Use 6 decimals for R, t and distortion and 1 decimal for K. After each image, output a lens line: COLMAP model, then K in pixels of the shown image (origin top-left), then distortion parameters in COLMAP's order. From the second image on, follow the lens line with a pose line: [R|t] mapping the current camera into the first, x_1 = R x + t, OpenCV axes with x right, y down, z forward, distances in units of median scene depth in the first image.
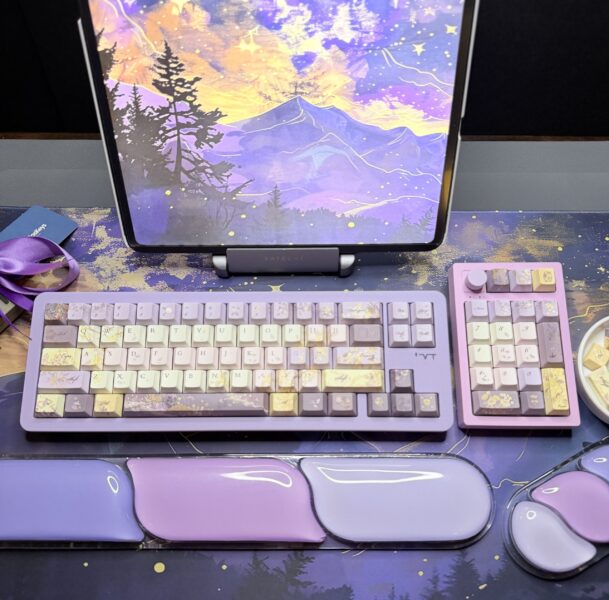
lens RADIAL K [[601.8, 0, 304.1], [0, 601.8, 312.9], [0, 0, 1]] dist [0.182940, -0.471925]
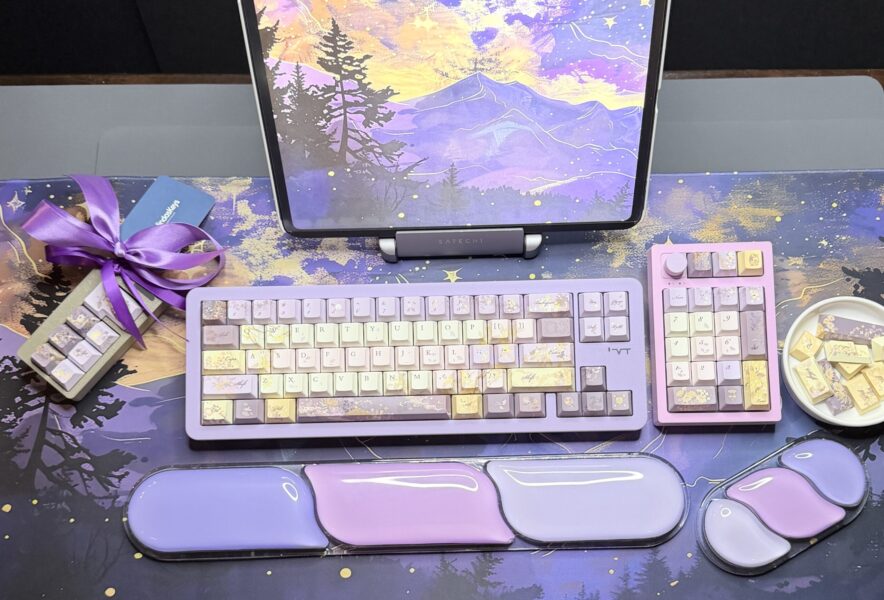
lens RADIAL K [[1037.8, 0, 467.5], [0, 1037.8, 385.0], [0, 0, 1]] dist [0.203601, -0.505487]
pose [[0.999670, -0.022901, 0.011611, -0.050675], [0.020805, 0.987470, 0.156429, -0.131595], [-0.015047, -0.156136, 0.987621, -0.576798]]
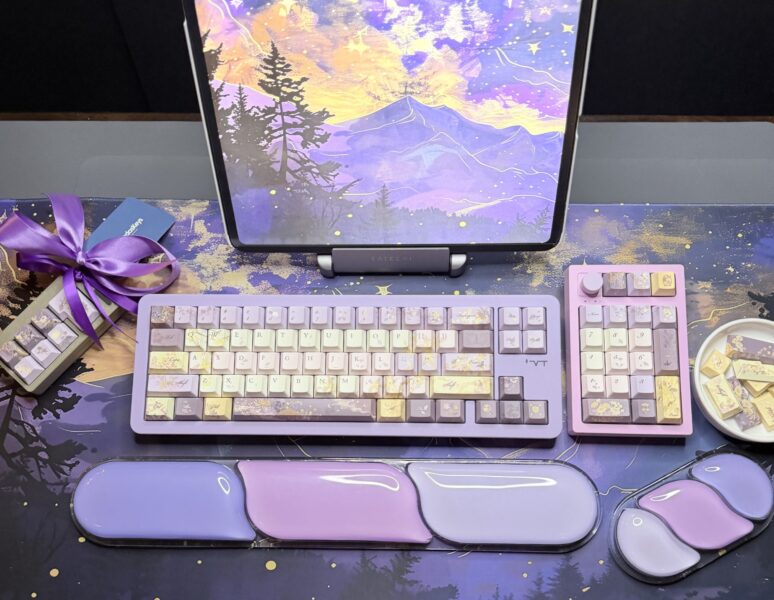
lens RADIAL K [[765.7, 0, 384.8], [0, 765.7, 355.1], [0, 0, 1]] dist [0.195846, -0.505376]
pose [[0.999302, 0.006981, -0.036709, 0.001318], [-0.003324, 0.995106, 0.098753, -0.063608], [0.037219, -0.098562, 0.994435, -0.247351]]
